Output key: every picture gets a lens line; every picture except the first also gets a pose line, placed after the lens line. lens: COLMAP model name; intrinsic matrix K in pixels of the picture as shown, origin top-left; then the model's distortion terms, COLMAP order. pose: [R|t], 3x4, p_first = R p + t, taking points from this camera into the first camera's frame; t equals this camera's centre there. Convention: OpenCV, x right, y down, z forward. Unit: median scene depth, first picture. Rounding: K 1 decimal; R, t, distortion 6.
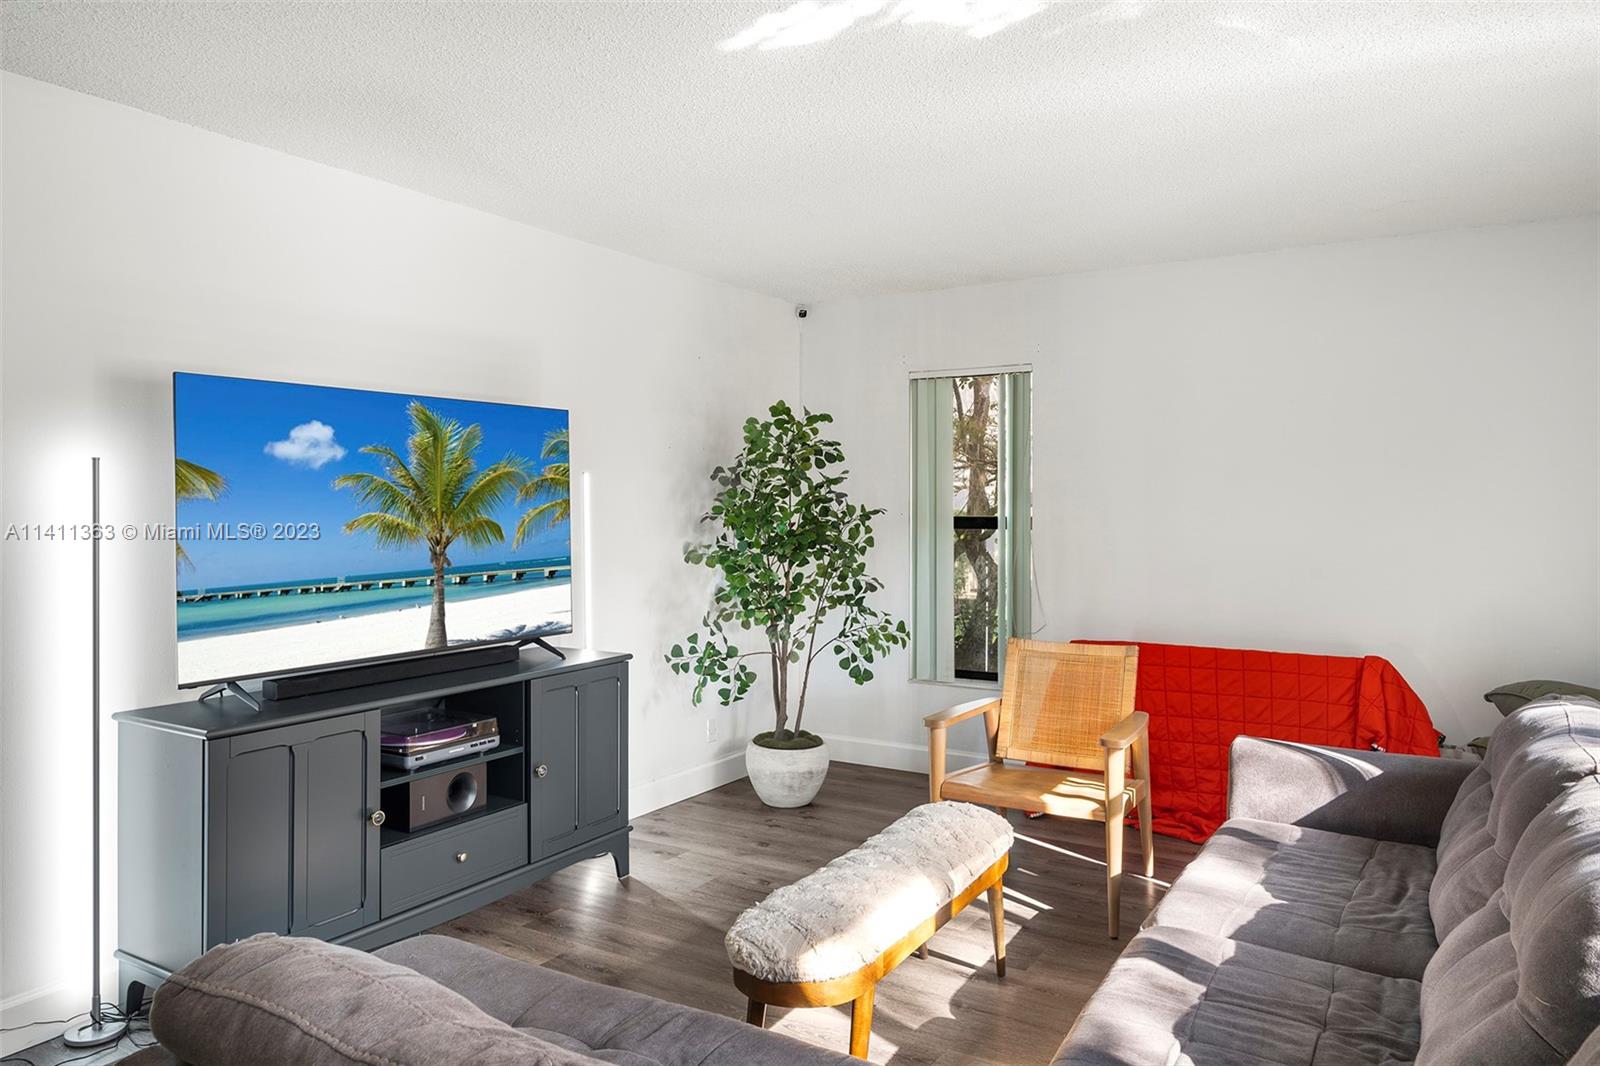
lens RADIAL K [[1115.5, 0, 814.3], [0, 1115.5, 507.4], [0, 0, 1]] dist [-0.001220, -0.000898]
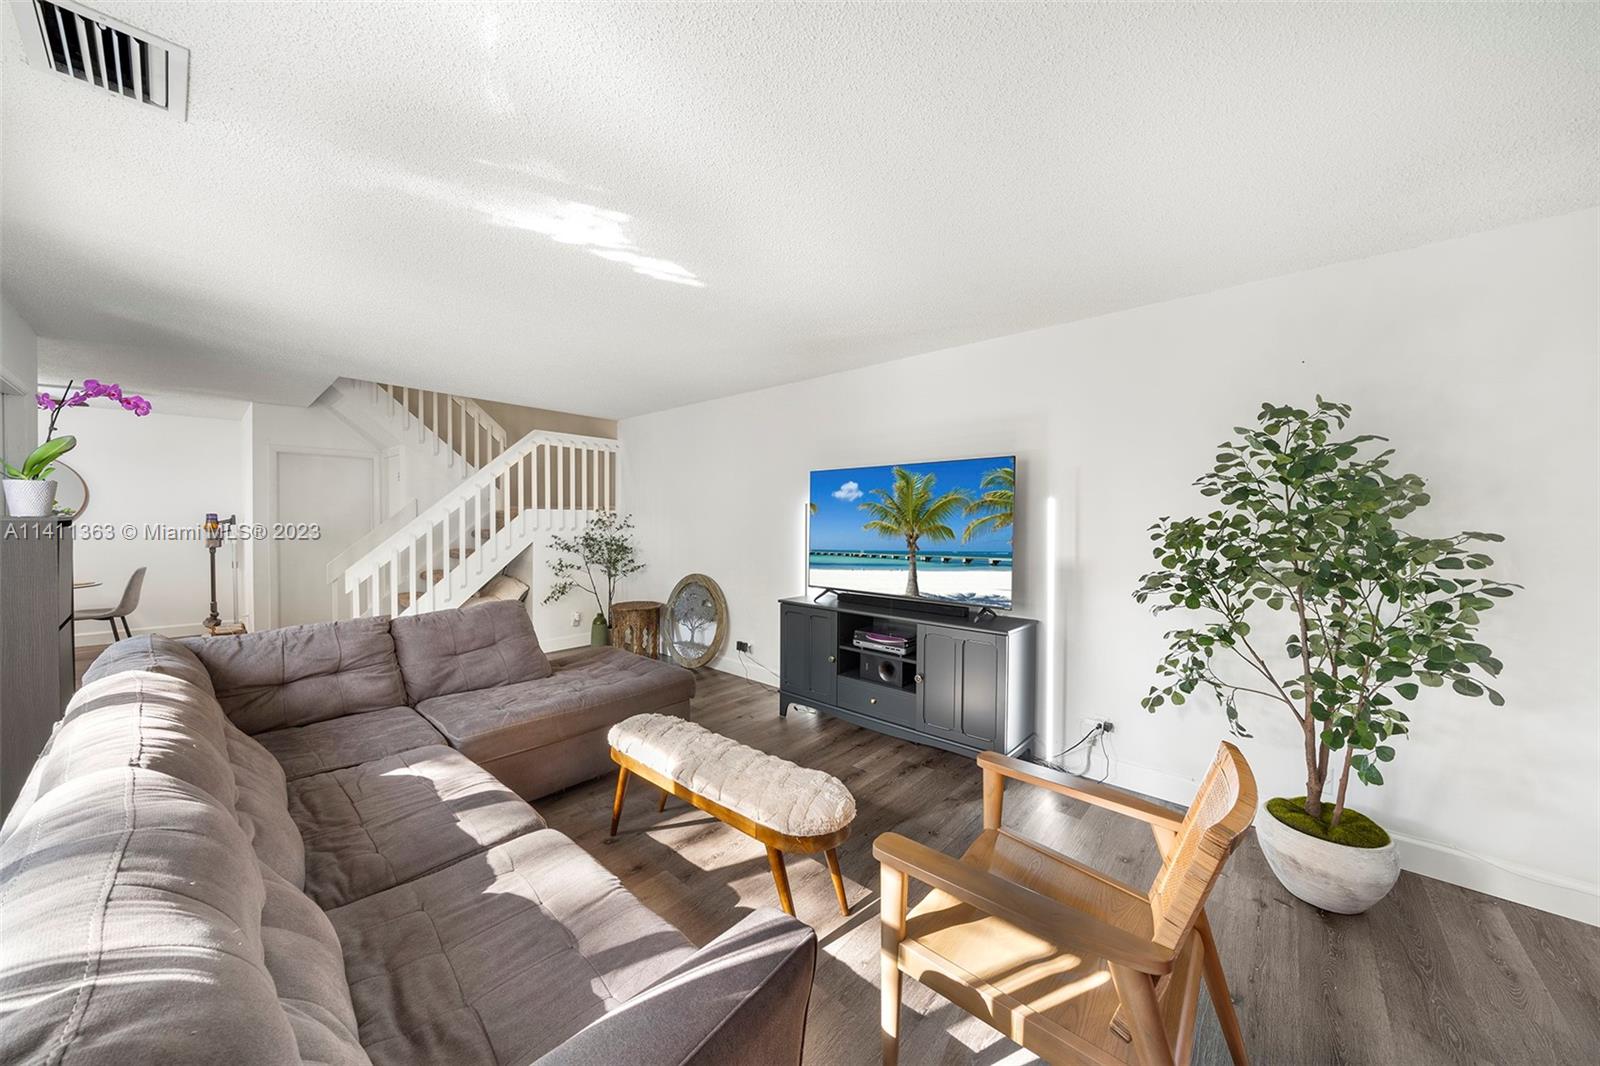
lens RADIAL K [[549.8, 0, 797.3], [0, 549.8, 520.7], [0, 0, 1]] dist [-0.002030, -0.000599]
pose [[-0.187842, -0.005013, -0.982186, 0.630196], [-0.011875, 0.999925, -0.002832, 0.008305], [0.982127, 0.011132, -0.187887, 1.004232]]
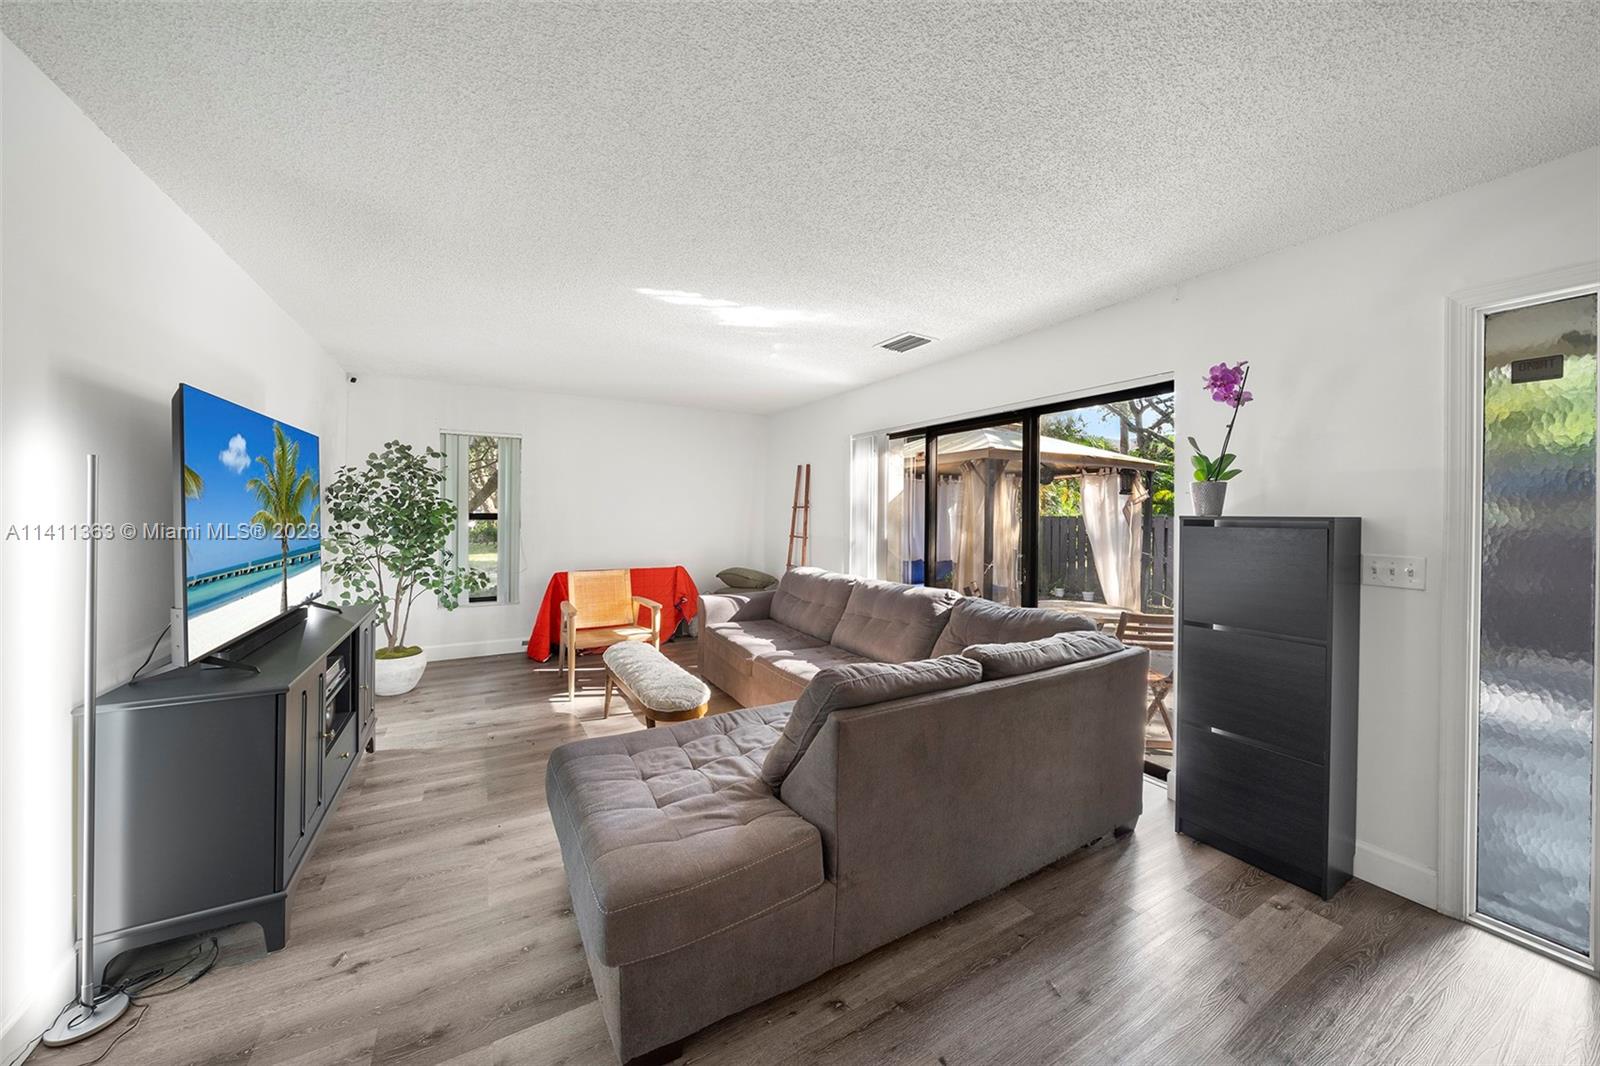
lens RADIAL K [[549.8, 0, 796.1], [0, 549.8, 518.1], [0, 0, 1]] dist [-0.002030, -0.000599]
pose [[0.496586, -0.010485, 0.867924, -0.611040], [-0.000261, 0.999925, 0.012228, 0.005762], [-0.867988, -0.006299, 0.496546, 0.158227]]
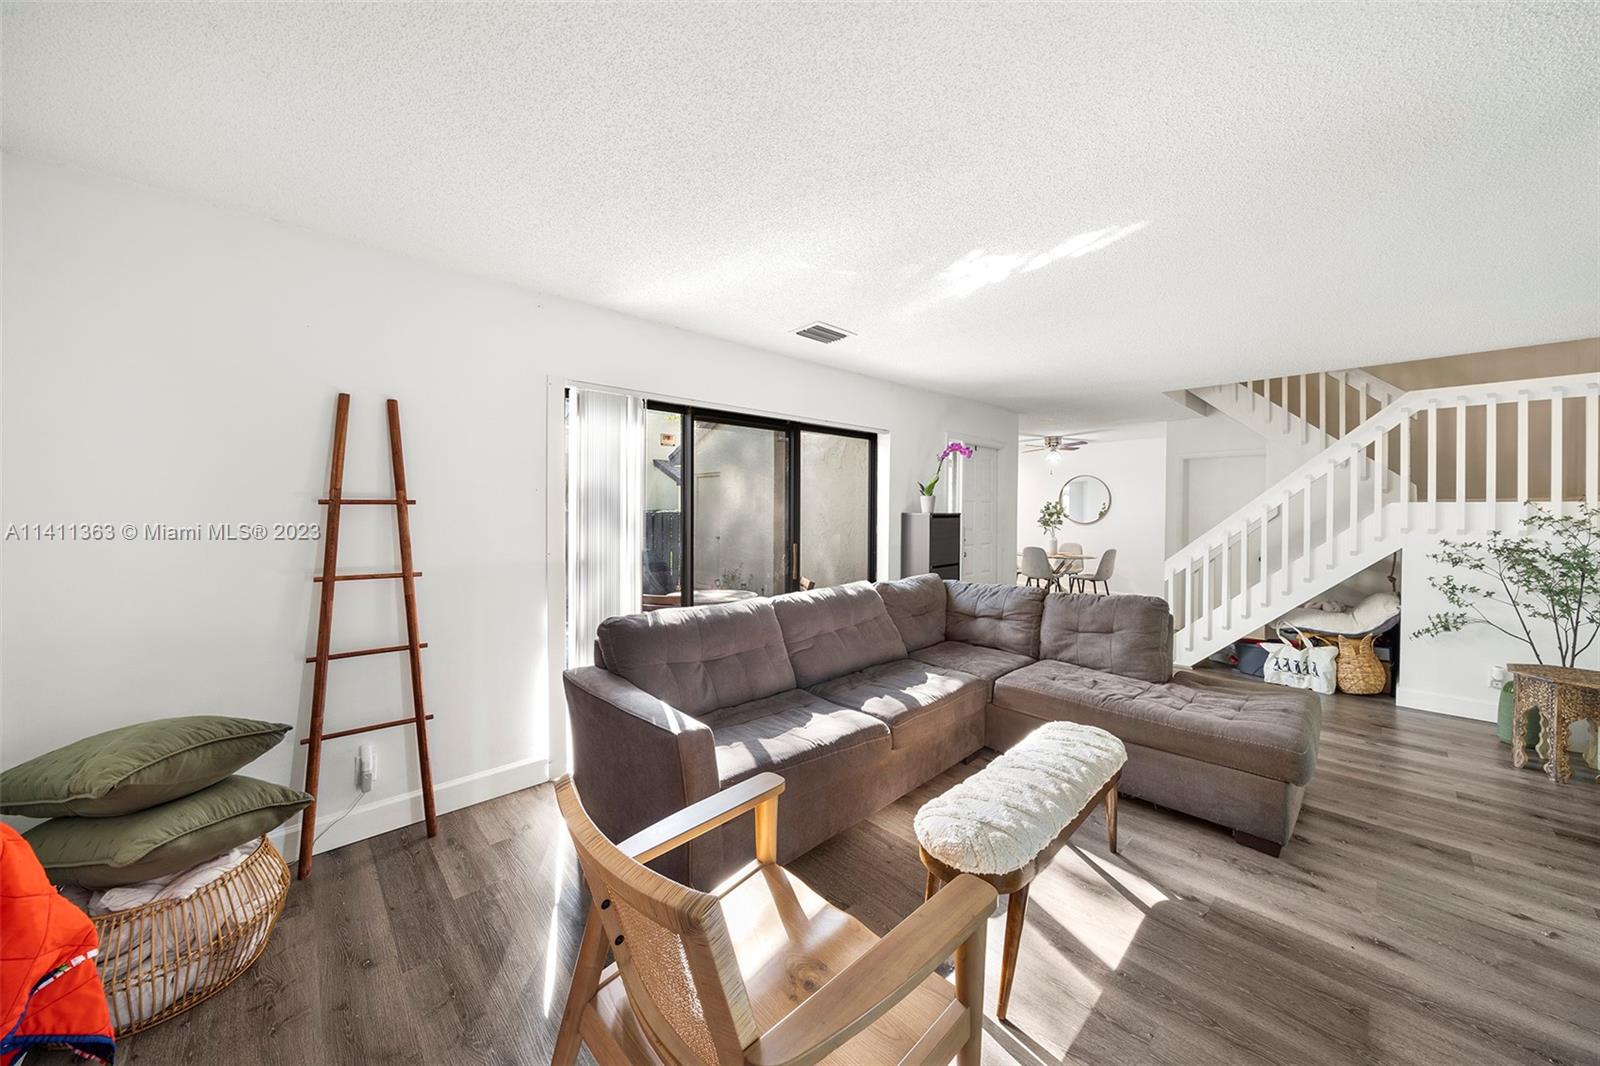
lens RADIAL K [[549.8, 0, 794.3], [0, 549.8, 519.6], [0, 0, 1]] dist [-0.002030, -0.000599]
pose [[-0.956699, -0.013975, 0.290742, 0.124540], [-0.007739, 0.999715, 0.022585, -0.001791], [-0.290975, 0.019357, -0.956535, 1.403730]]
